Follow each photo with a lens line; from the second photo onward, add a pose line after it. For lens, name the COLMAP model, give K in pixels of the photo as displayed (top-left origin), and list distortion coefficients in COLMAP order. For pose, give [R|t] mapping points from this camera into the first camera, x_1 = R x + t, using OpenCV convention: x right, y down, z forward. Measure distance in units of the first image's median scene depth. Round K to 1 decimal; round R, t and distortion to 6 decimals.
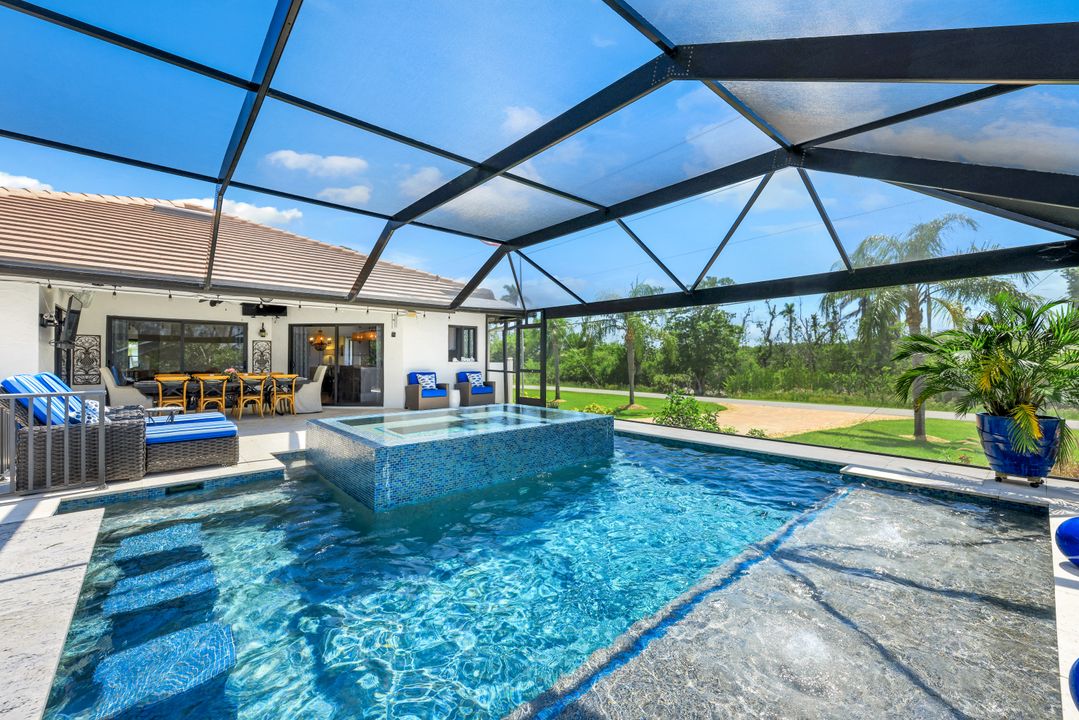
lens RADIAL K [[433.7, 0, 545.9], [0, 433.7, 362.1], [0, 0, 1]] dist [0.000167, 0.000143]
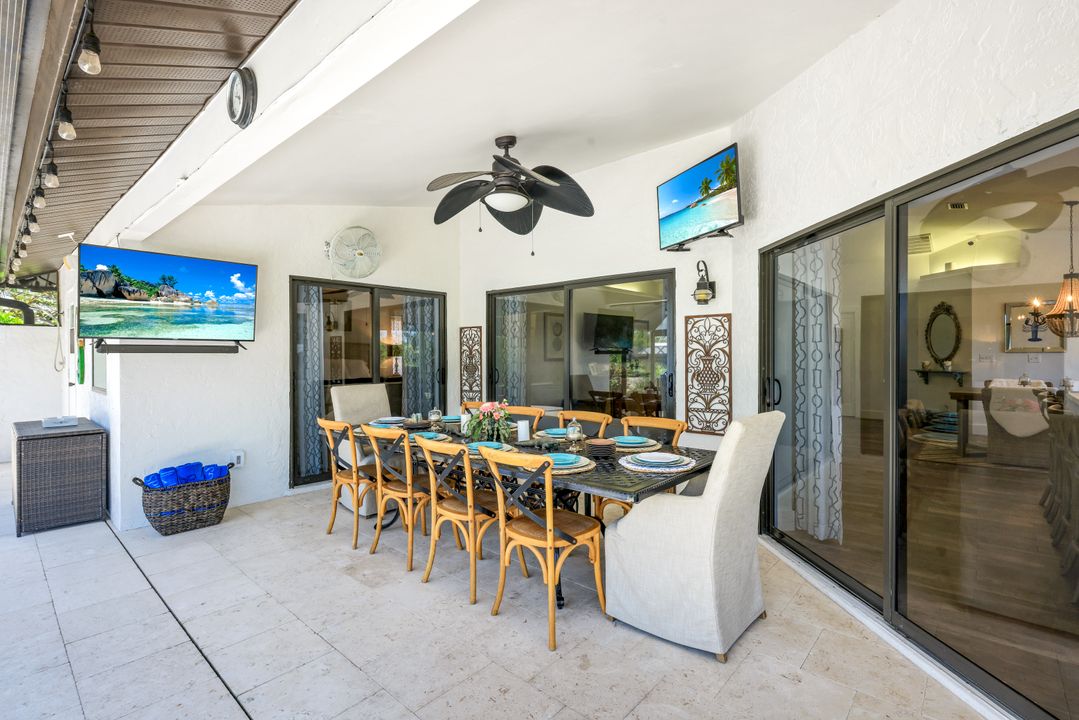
lens RADIAL K [[495.2, 0, 539.9], [0, 495.2, 357.3], [0, 0, 1]] dist [-0.001048, 0.000763]
pose [[0.105163, 0.006783, -0.994432, -0.261666], [-0.001570, 0.999977, 0.006655, -0.017358], [0.994454, 0.000861, 0.105171, 0.761043]]
